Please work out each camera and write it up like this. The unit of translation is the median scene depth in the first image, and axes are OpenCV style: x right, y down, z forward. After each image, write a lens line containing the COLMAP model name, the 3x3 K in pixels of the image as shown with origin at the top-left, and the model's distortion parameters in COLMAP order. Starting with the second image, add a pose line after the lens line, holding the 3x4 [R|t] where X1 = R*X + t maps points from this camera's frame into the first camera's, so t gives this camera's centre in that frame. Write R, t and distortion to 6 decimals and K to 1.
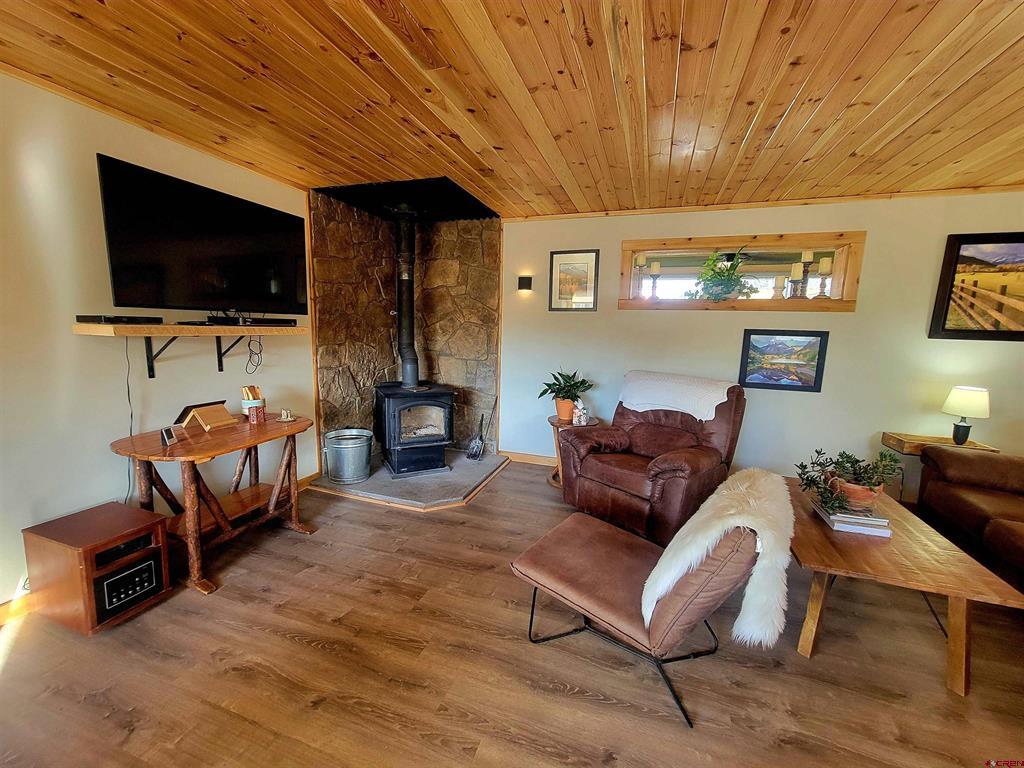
lens RADIAL K [[416.2, 0, 509.9], [0, 416.2, 389.5], [0, 0, 1]] dist [-0.000973, 0.001073]
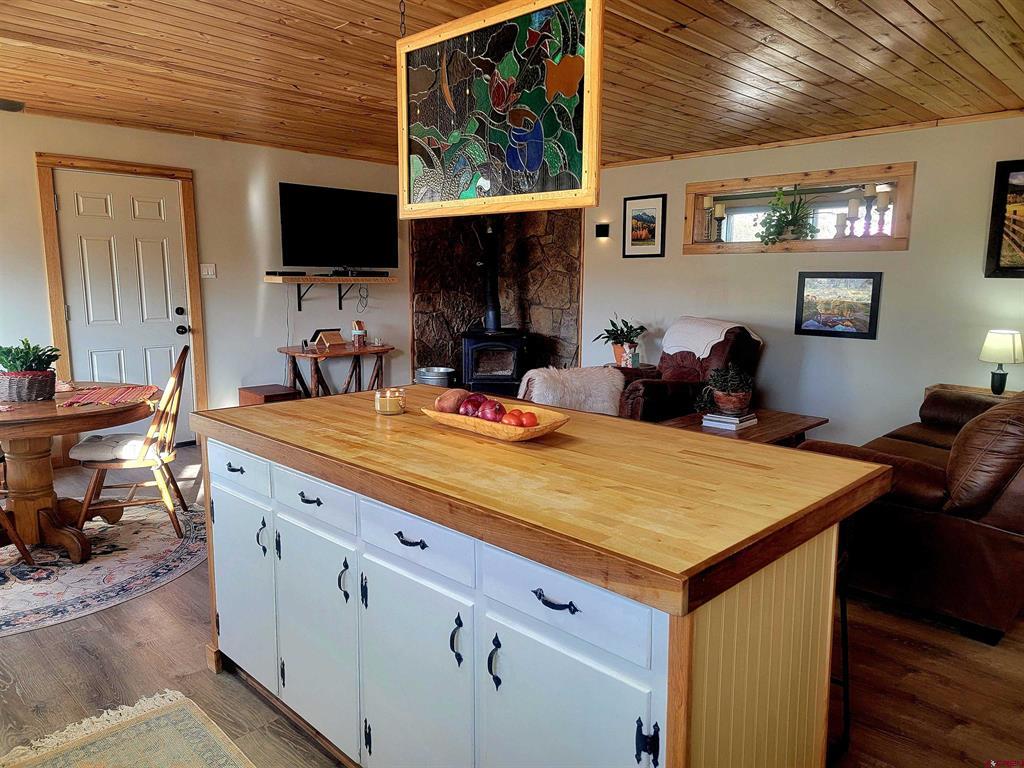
lens RADIAL K [[721.9, 0, 531.5], [0, 721.9, 382.7], [0, 0, 1]] dist [0.066576, -0.044345]
pose [[0.910000, 0.044407, -0.412223, 0.815800], [-0.047341, 0.998874, 0.003099, 0.147748], [0.411896, 0.016695, 0.911078, -0.857455]]
